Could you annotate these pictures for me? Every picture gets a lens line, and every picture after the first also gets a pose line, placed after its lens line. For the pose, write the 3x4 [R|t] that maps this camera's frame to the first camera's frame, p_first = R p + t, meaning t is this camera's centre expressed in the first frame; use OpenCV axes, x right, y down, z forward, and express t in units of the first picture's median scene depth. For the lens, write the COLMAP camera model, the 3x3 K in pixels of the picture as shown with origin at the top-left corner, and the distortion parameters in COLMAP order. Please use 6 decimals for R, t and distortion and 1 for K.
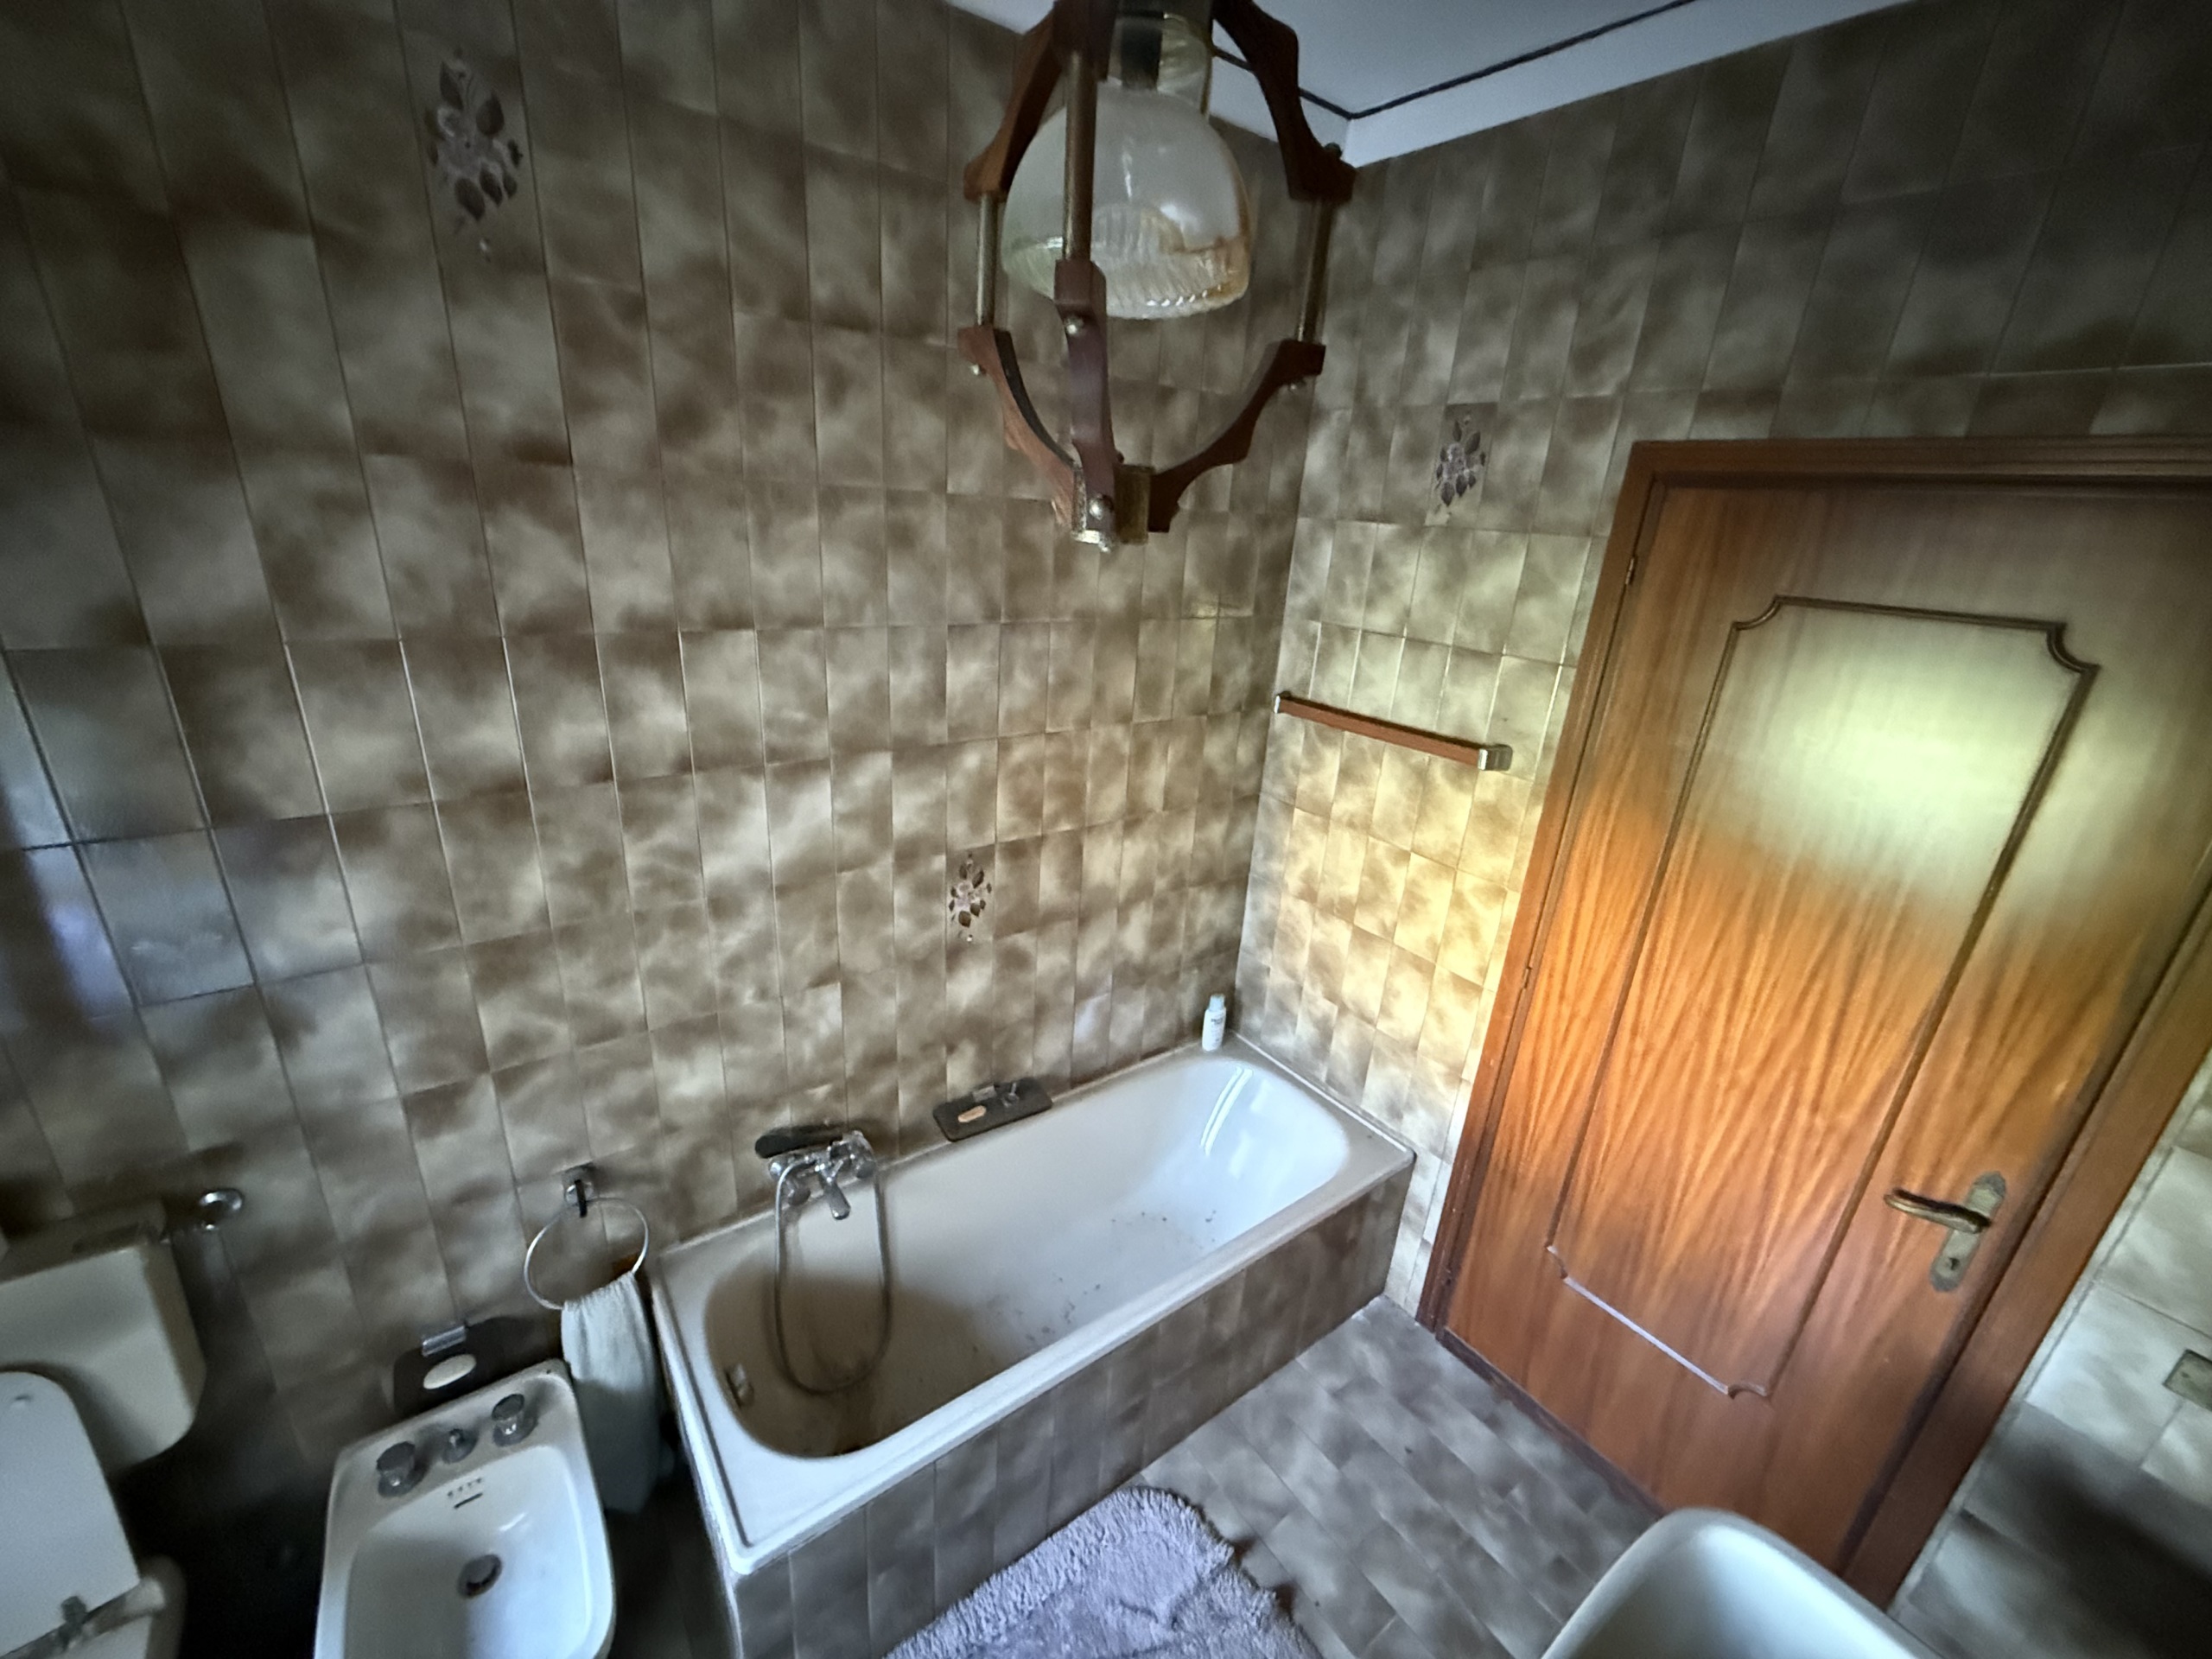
lens RADIAL K [[878.5, 0, 1103.1], [0, 878.5, 827.1], [0, 0, 1]] dist [-0.000644, -0.000150]
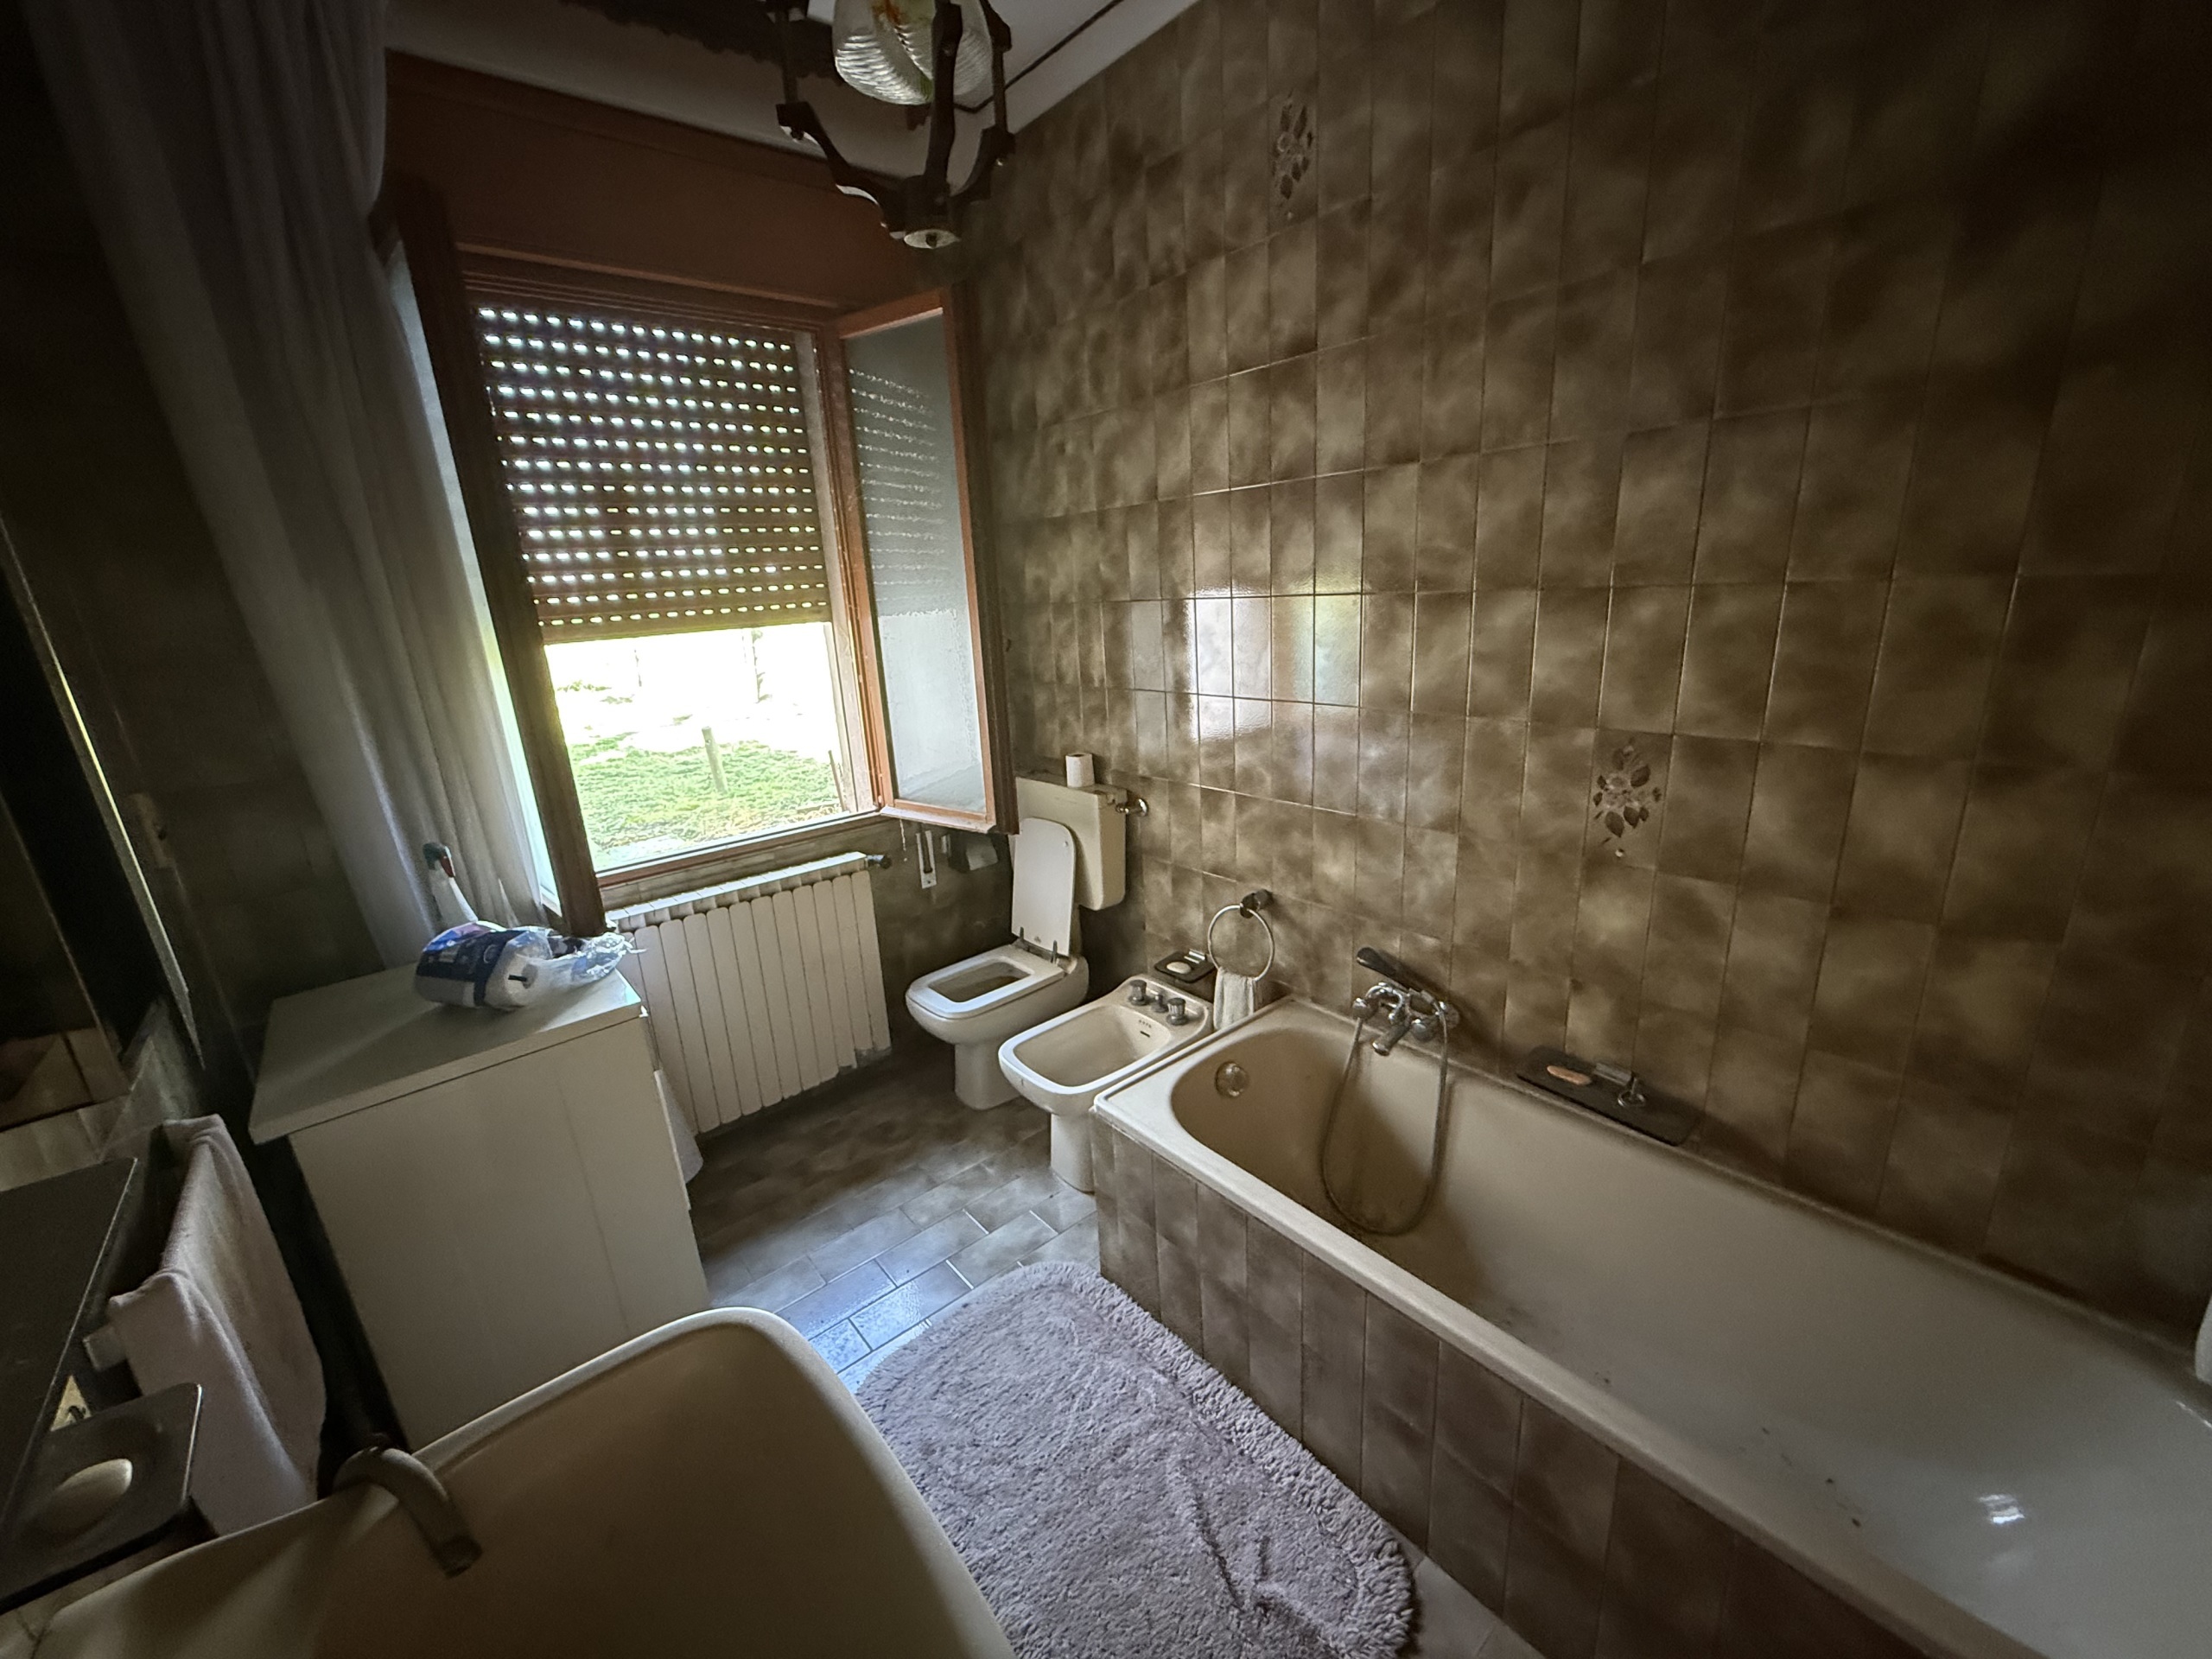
lens RADIAL K [[878.5, 0, 1103.1], [0, 878.5, 827.1], [0, 0, 1]] dist [-0.000644, -0.000150]
pose [[0.066435, 0.207025, -0.976077, 0.654343], [-0.287176, 0.940814, 0.179999, 0.108523], [0.955571, 0.268348, 0.121956, 0.513645]]
